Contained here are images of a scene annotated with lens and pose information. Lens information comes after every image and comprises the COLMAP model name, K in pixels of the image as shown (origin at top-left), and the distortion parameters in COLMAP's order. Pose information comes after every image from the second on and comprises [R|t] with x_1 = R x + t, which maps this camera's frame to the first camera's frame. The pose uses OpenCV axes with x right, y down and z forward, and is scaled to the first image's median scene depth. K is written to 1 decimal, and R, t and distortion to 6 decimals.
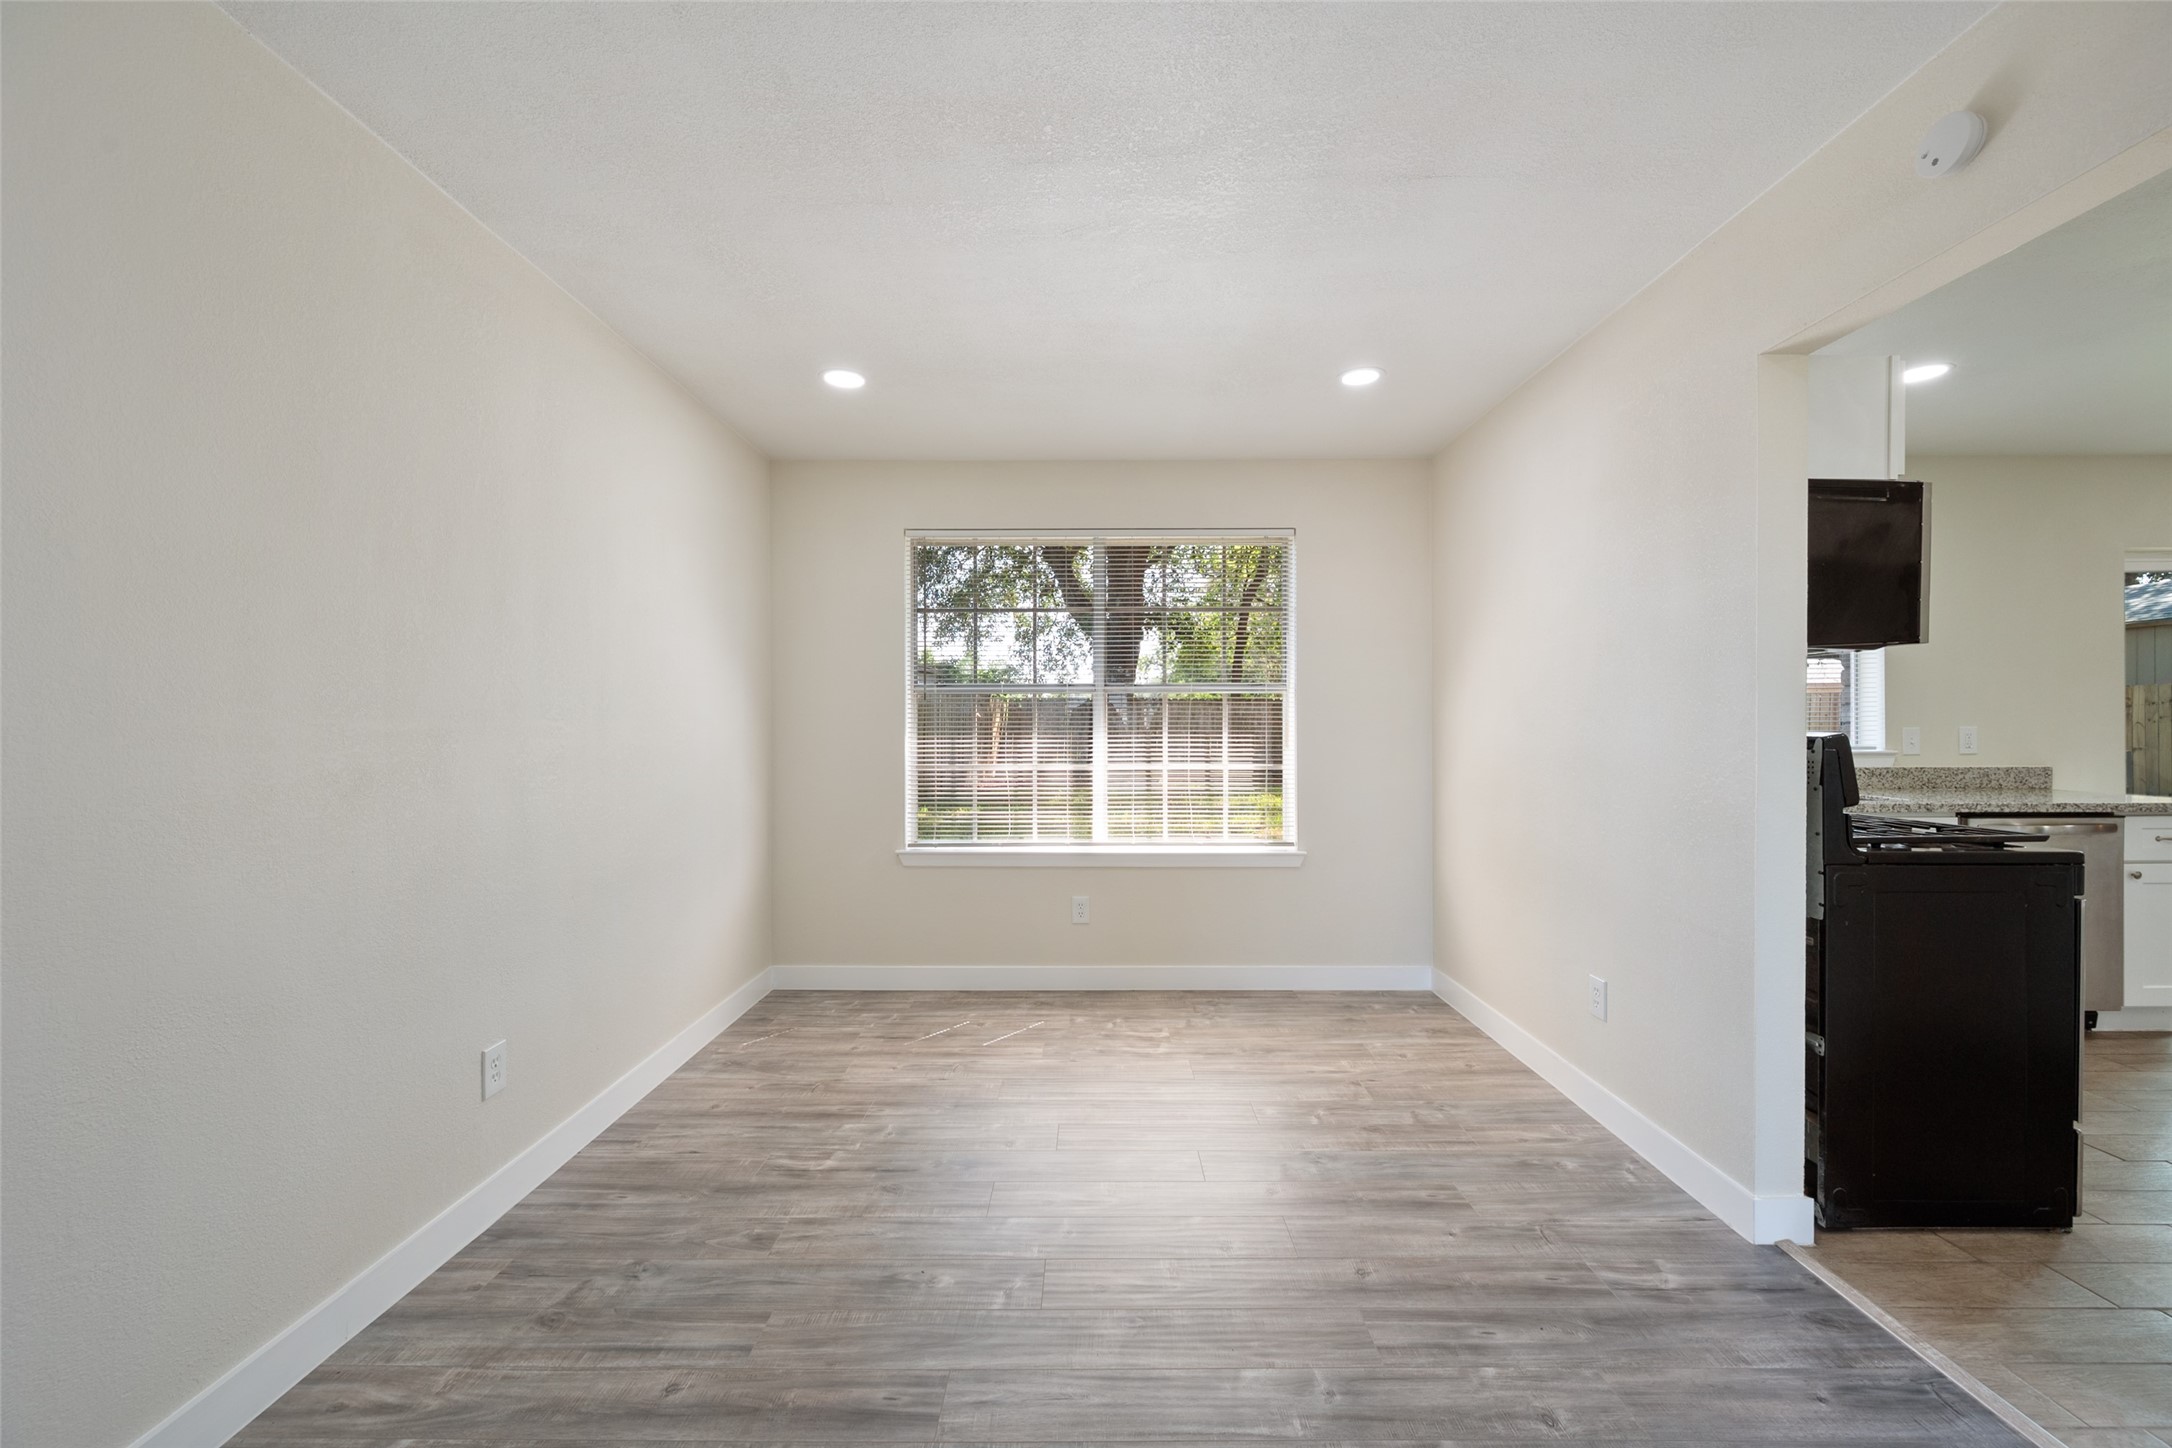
lens RADIAL K [[850.8, 0, 1086.4], [0, 850.8, 729.6], [0, 0, 1]] dist [-0.000406, 0.000046]
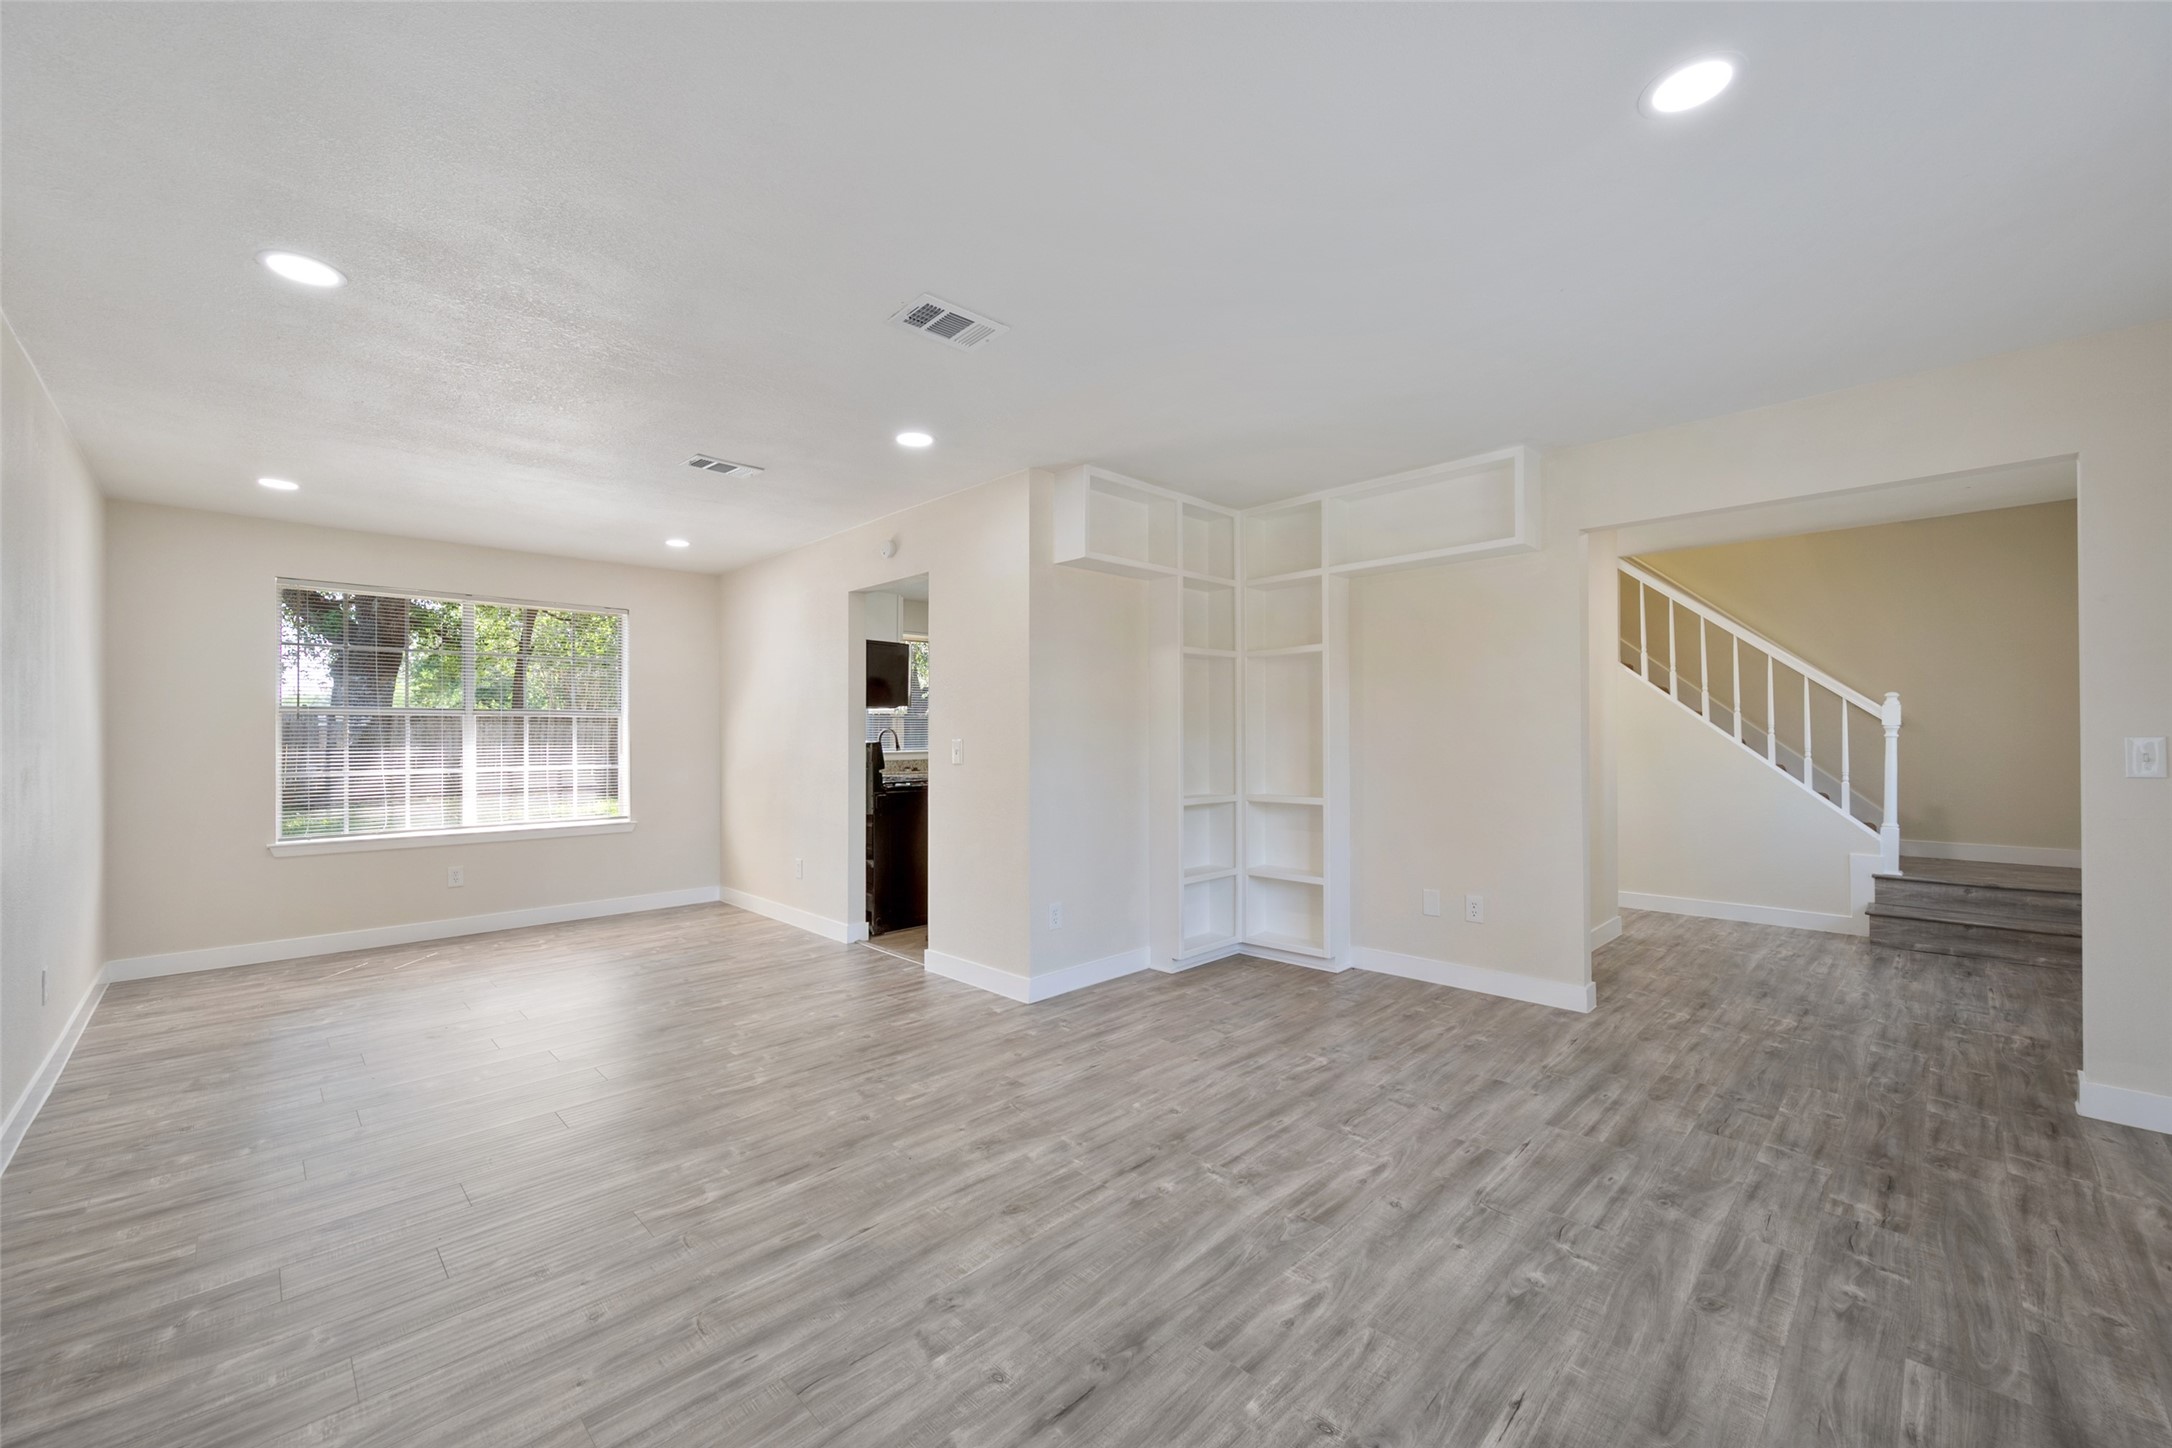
lens RADIAL K [[850.8, 0, 1083.5], [0, 850.8, 732.1], [0, 0, 1]] dist [-0.000406, 0.000046]
pose [[0.706943, 0.001695, 0.707268, -0.252763], [0.006393, 0.999941, -0.008787, 0.001852], [-0.707242, 0.010733, 0.706890, -0.645295]]
